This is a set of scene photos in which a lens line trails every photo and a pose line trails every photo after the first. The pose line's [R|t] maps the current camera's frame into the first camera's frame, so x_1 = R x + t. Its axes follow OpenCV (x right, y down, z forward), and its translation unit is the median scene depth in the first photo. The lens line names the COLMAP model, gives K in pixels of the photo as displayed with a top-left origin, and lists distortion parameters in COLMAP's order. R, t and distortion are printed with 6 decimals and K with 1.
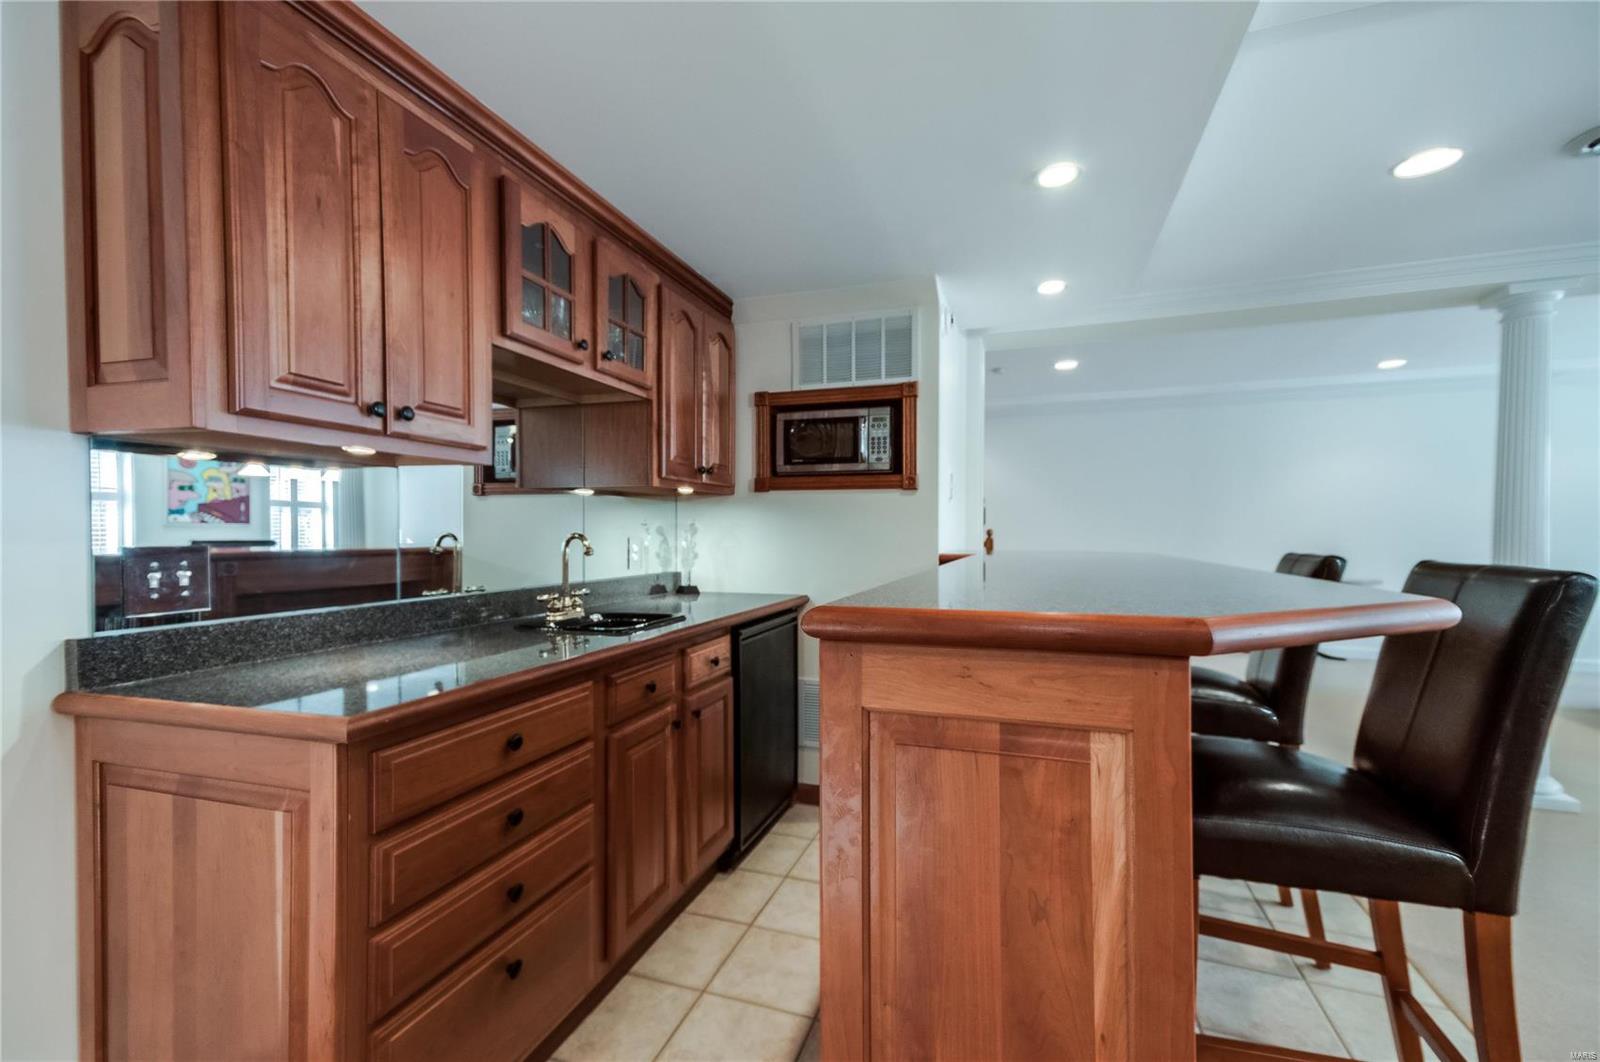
lens RADIAL K [[700.9, 0, 789.7], [0, 700.9, 540.7], [0, 0, 1]] dist [0.030533, 0.000738]
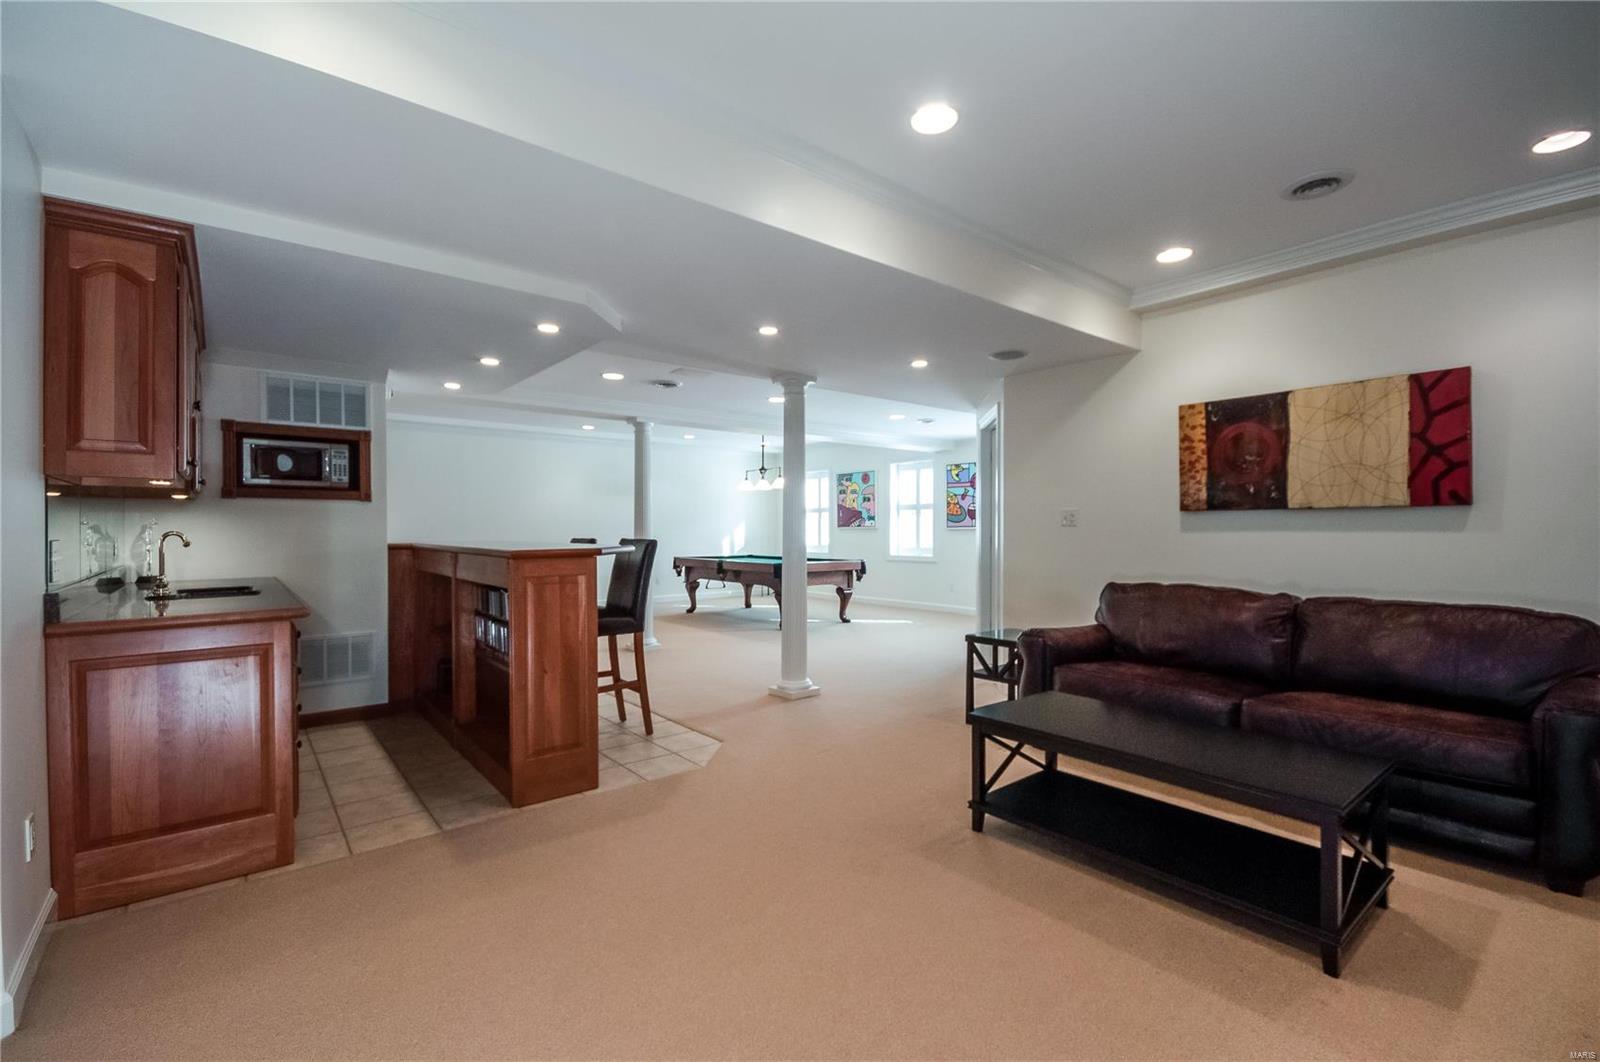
lens RADIAL K [[700.9, 0, 793.4], [0, 700.9, 530.9], [0, 0, 1]] dist [0.030533, 0.000738]
pose [[0.535237, -0.010418, 0.844637, -0.629684], [0.012070, 0.999916, 0.004685, -0.002686], [-0.844615, 0.007688, 0.535318, -0.611055]]
